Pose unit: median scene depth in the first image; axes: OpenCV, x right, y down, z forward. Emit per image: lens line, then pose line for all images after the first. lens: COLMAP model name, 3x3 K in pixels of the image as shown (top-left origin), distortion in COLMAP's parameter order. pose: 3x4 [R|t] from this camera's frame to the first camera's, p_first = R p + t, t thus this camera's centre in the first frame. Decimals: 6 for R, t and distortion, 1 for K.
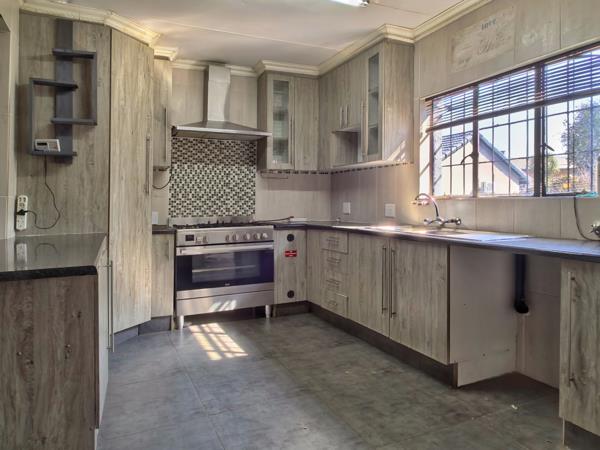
lens RADIAL K [[413.6, 0, 293.2], [0, 413.6, 195.3], [0, 0, 1]] dist [0.006042, 0.001059]
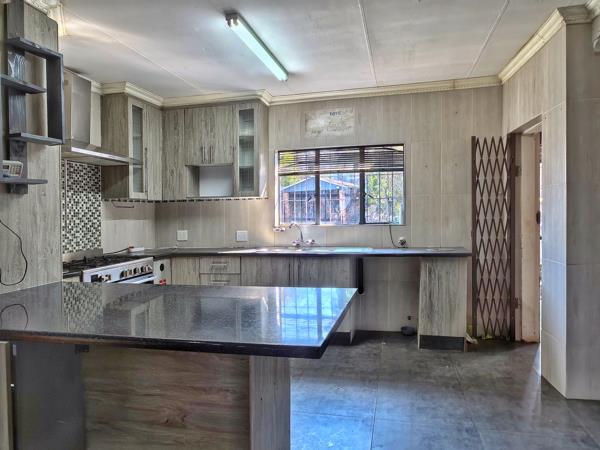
lens RADIAL K [[413.6, 0, 301.4], [0, 413.6, 224.0], [0, 0, 1]] dist [0.006042, 0.001059]
pose [[0.605543, -0.023603, 0.795463, -0.589088], [0.004280, 0.999642, 0.026403, -0.028447], [-0.795801, -0.012584, 0.605427, 0.111232]]
